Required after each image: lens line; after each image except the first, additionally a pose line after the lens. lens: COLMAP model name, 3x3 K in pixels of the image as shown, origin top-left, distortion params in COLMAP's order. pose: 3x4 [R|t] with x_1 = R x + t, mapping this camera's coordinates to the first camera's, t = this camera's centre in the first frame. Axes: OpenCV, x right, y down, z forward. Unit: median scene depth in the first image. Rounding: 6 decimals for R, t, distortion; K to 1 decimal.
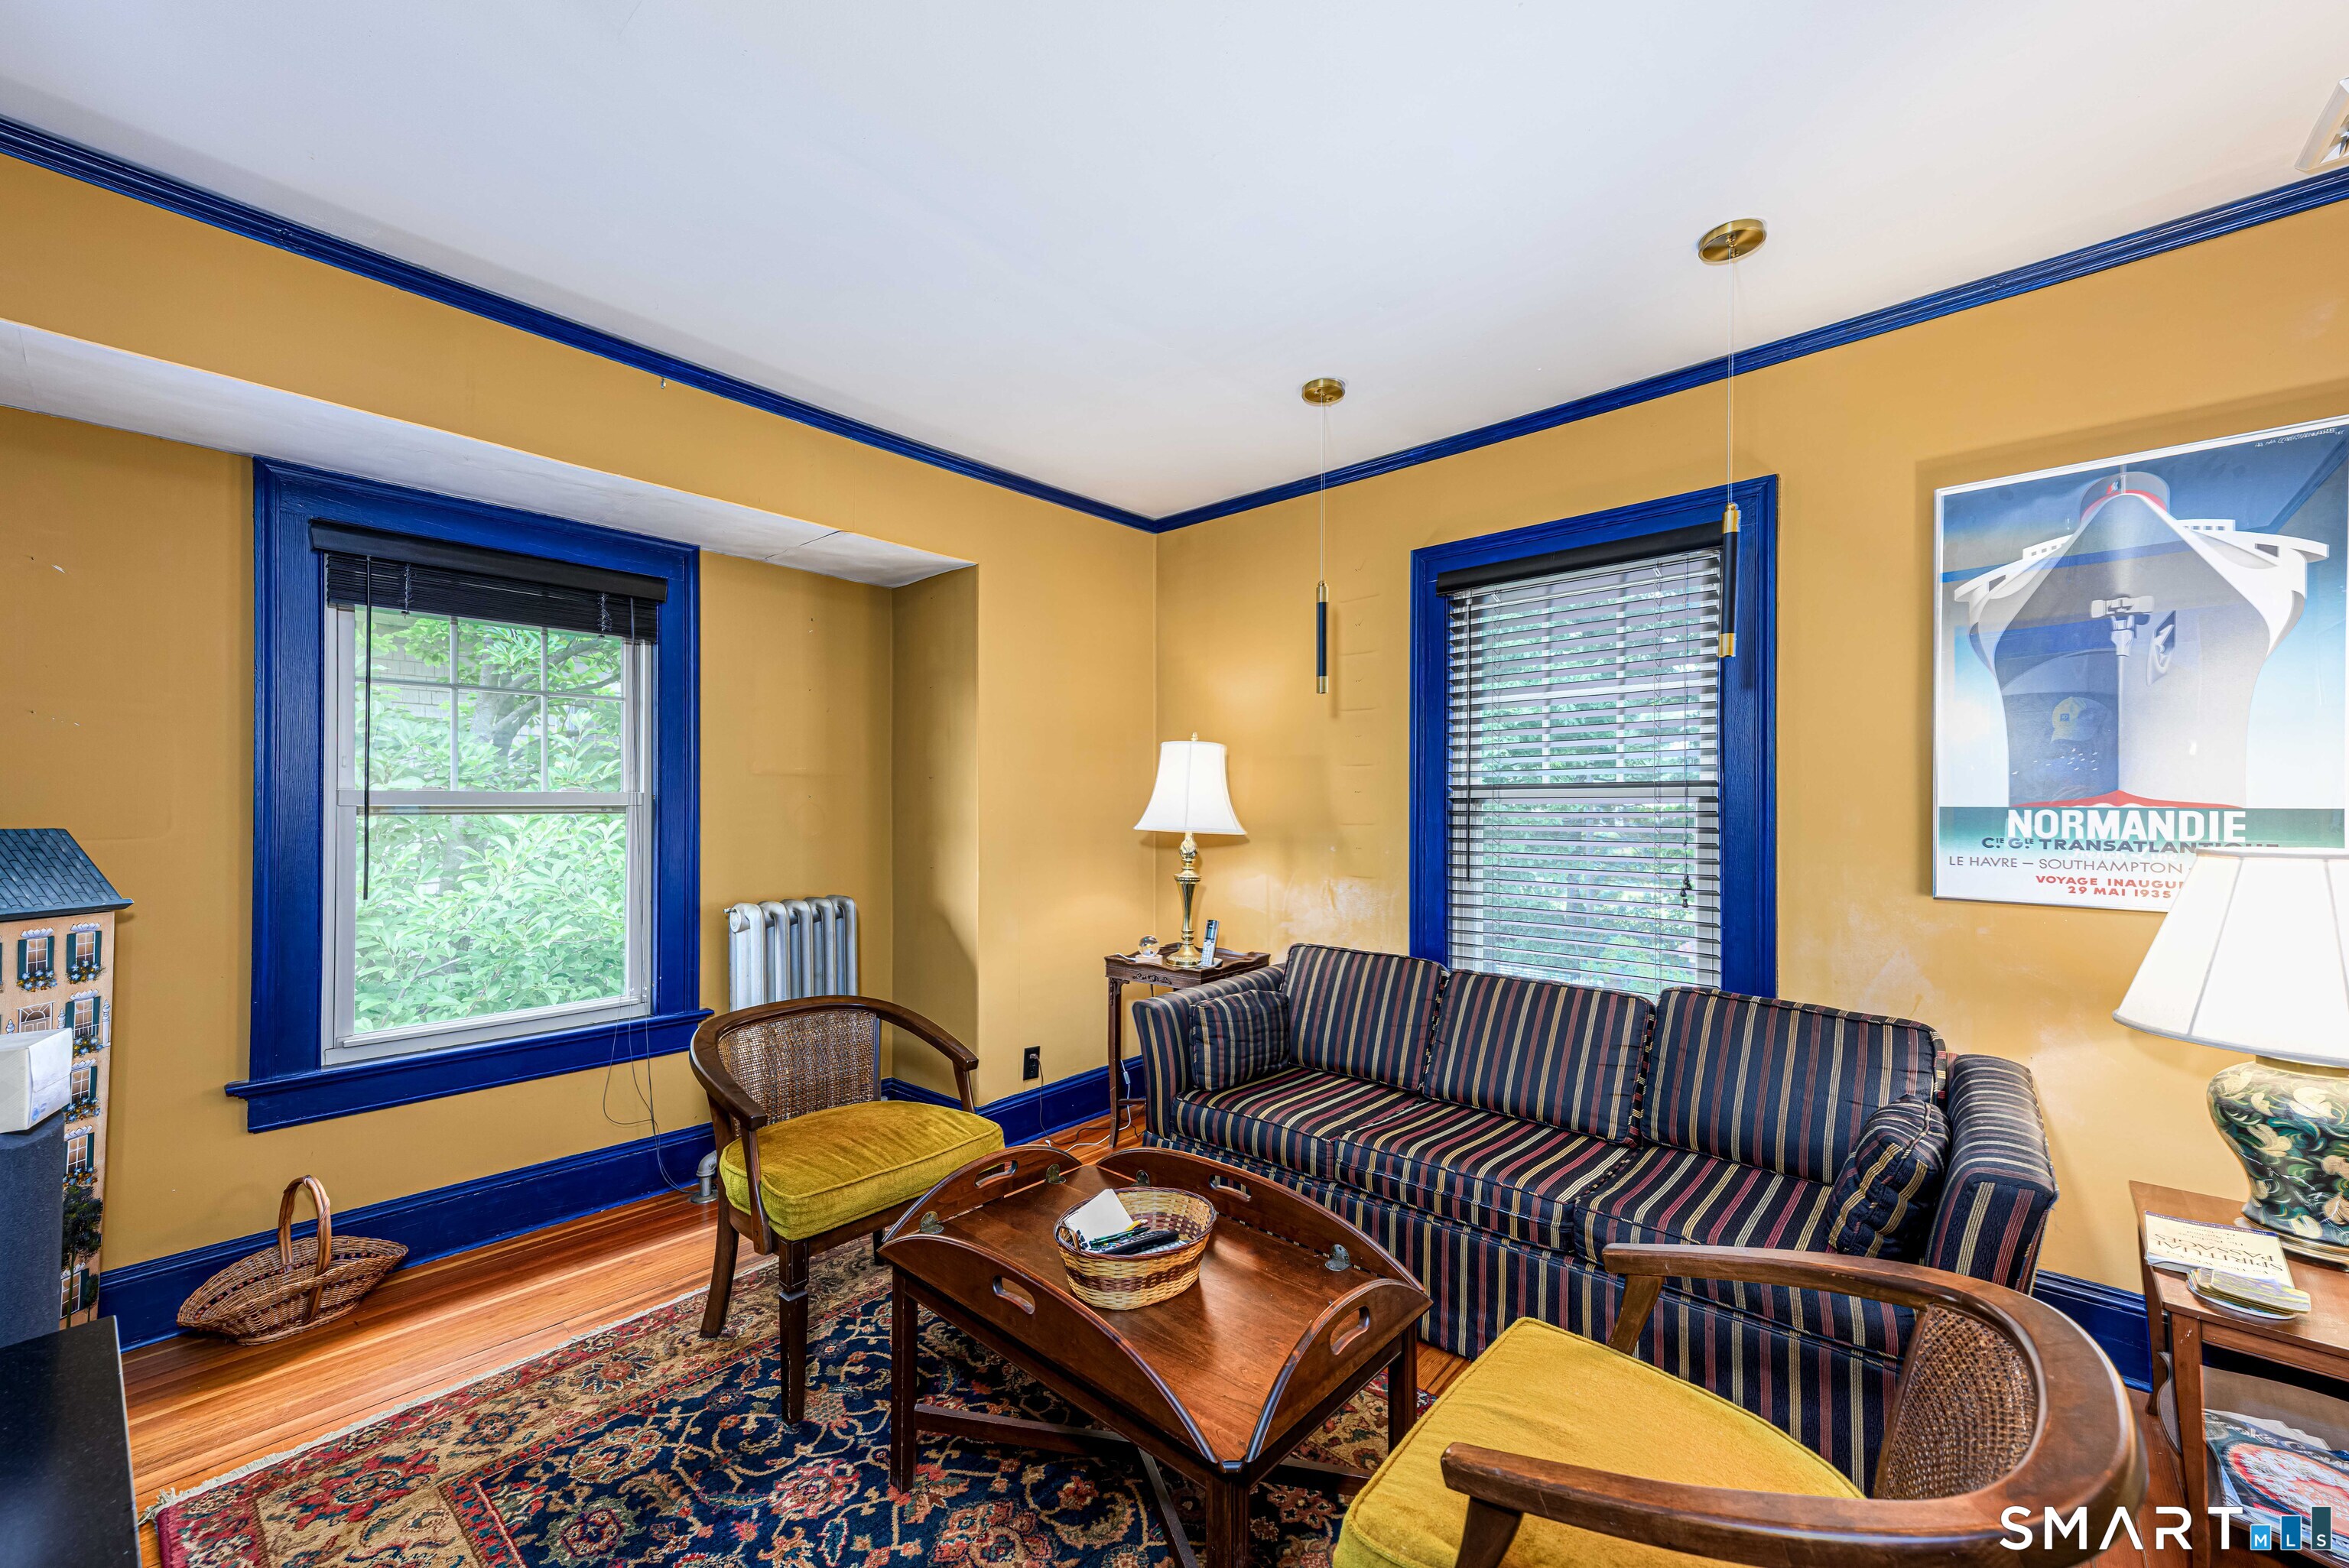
lens RADIAL K [[919.3, 0, 1161.7], [0, 919.3, 798.0], [0, 0, 1]] dist [0.024642, -0.000102]
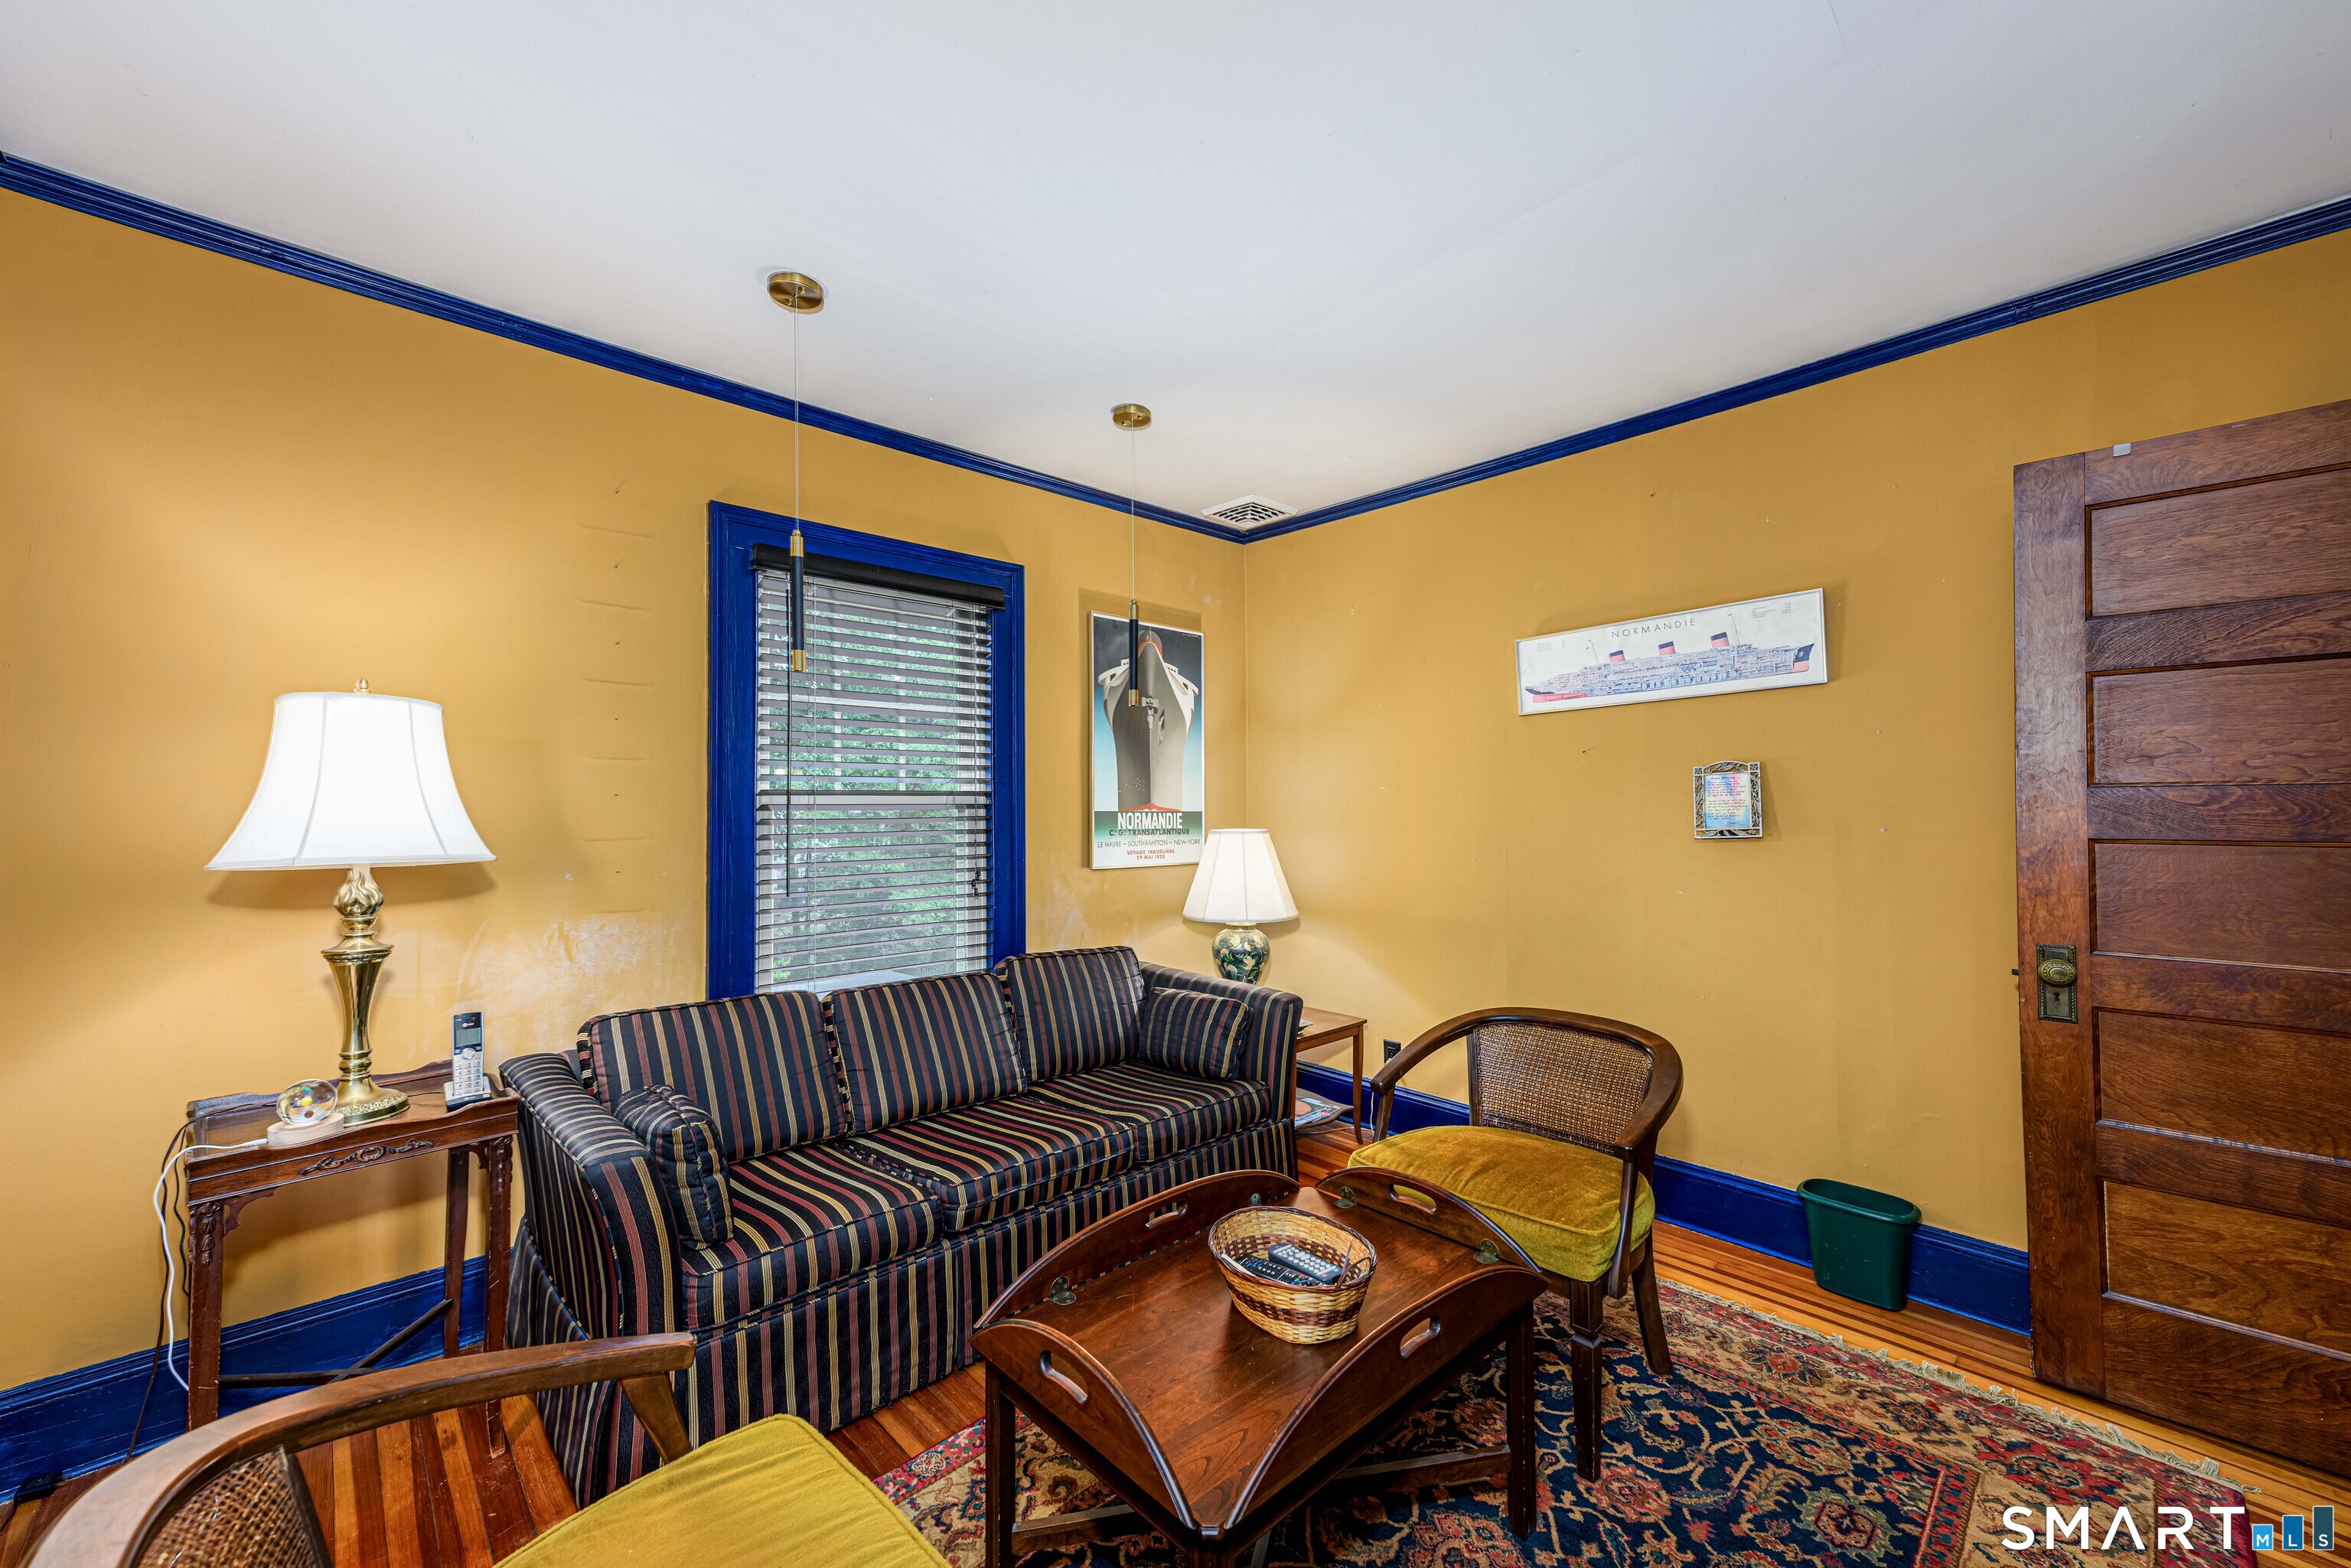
lens RADIAL K [[920.1, 0, 1157.6], [0, 920.1, 796.3], [0, 0, 1]] dist [0.024642, -0.000102]
pose [[0.095427, 0.014397, 0.995332, -0.645244], [-0.001893, 0.999896, -0.014281, 0.005378], [-0.995435, -0.000521, 0.095444, 0.676782]]
